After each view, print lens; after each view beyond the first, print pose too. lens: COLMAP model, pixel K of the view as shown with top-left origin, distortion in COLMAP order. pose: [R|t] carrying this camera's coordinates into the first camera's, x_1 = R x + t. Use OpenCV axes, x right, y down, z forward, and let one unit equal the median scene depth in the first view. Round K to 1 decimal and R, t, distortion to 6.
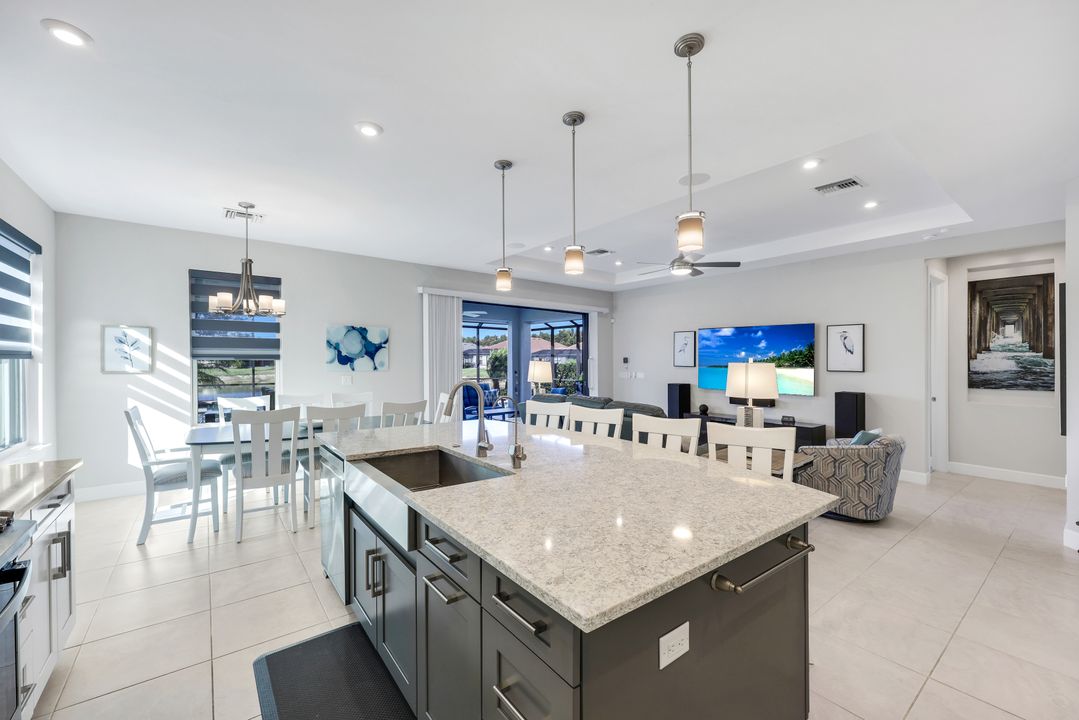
lens RADIAL K [[437.1, 0, 531.7], [0, 437.1, 358.7], [0, 0, 1]] dist [-0.001448, 0.000532]
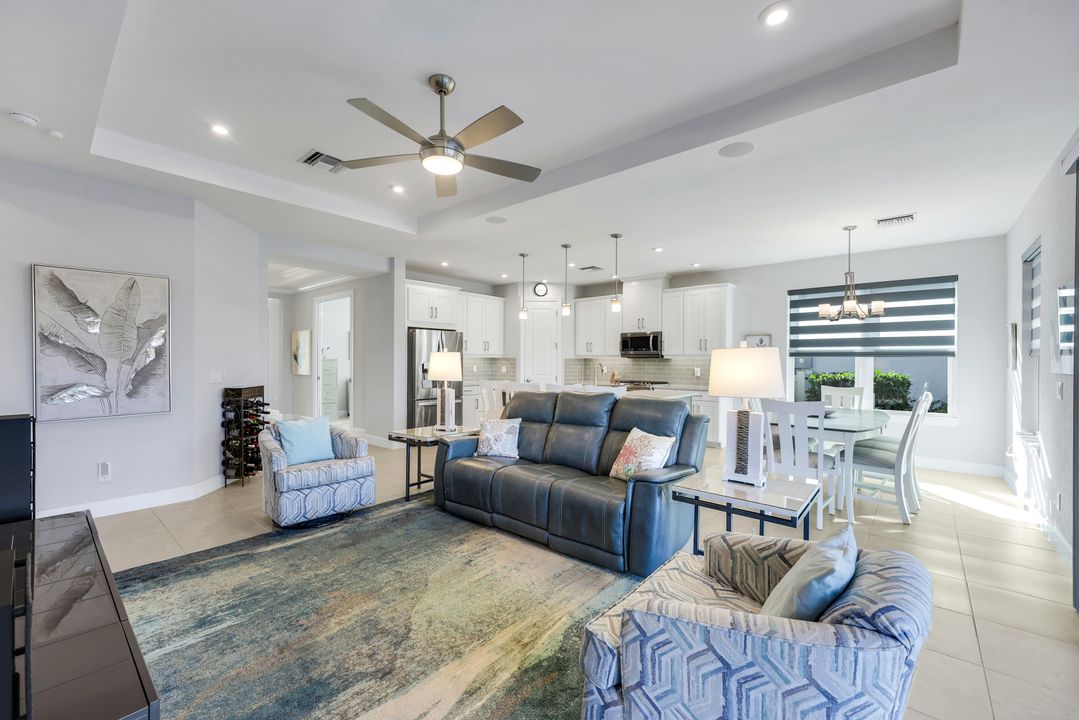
lens RADIAL K [[437.1, 0, 538.1], [0, 437.1, 362.7], [0, 0, 1]] dist [-0.001448, 0.000532]
pose [[-0.975171, -0.009300, -0.221257, 0.322774], [-0.010287, 0.999942, 0.003309, 0.018877], [0.221213, 0.005503, -0.975210, 1.404599]]
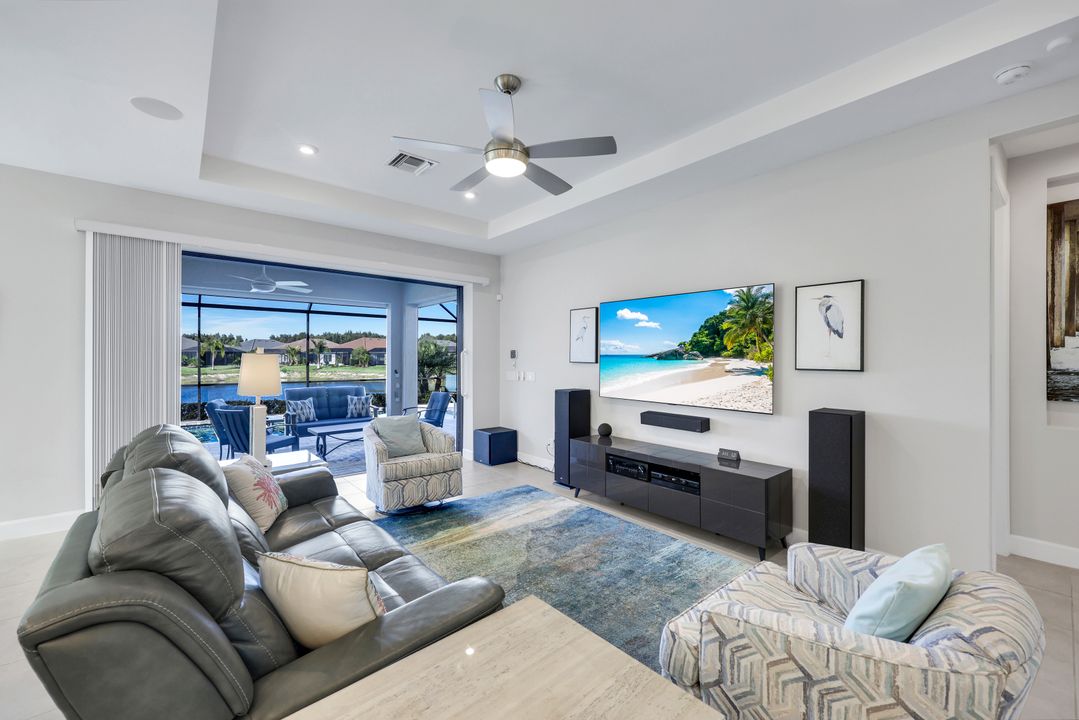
lens RADIAL K [[437.1, 0, 537.0], [0, 437.1, 358.6], [0, 0, 1]] dist [-0.001448, 0.000532]
pose [[0.998832, -0.003575, 0.048188, 0.331017], [0.003264, 0.999973, 0.006521, 0.009507], [-0.048210, -0.006356, 0.998817, 0.475643]]
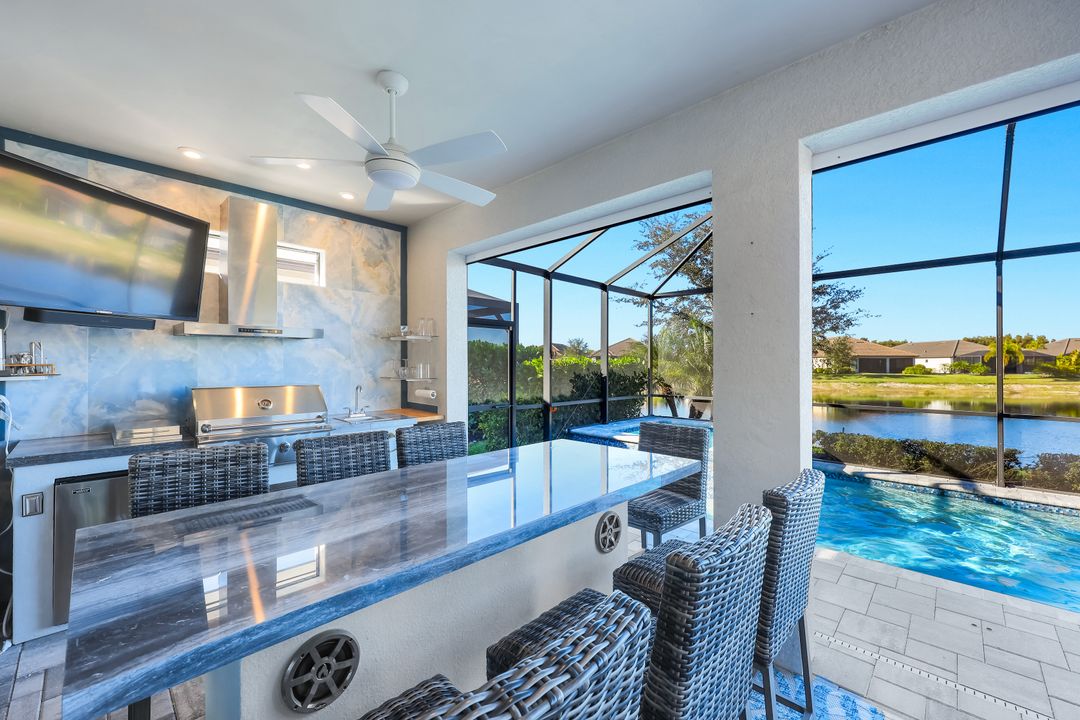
lens RADIAL K [[434.9, 0, 534.9], [0, 434.9, 358.5], [0, 0, 1]] dist [0.001716, 0.000094]
pose [[0.160868, -0.017641, -0.986818, -0.260151], [0.005803, 0.999840, -0.016928, 0.017619], [0.986959, -0.003003, 0.160945, 1.274880]]
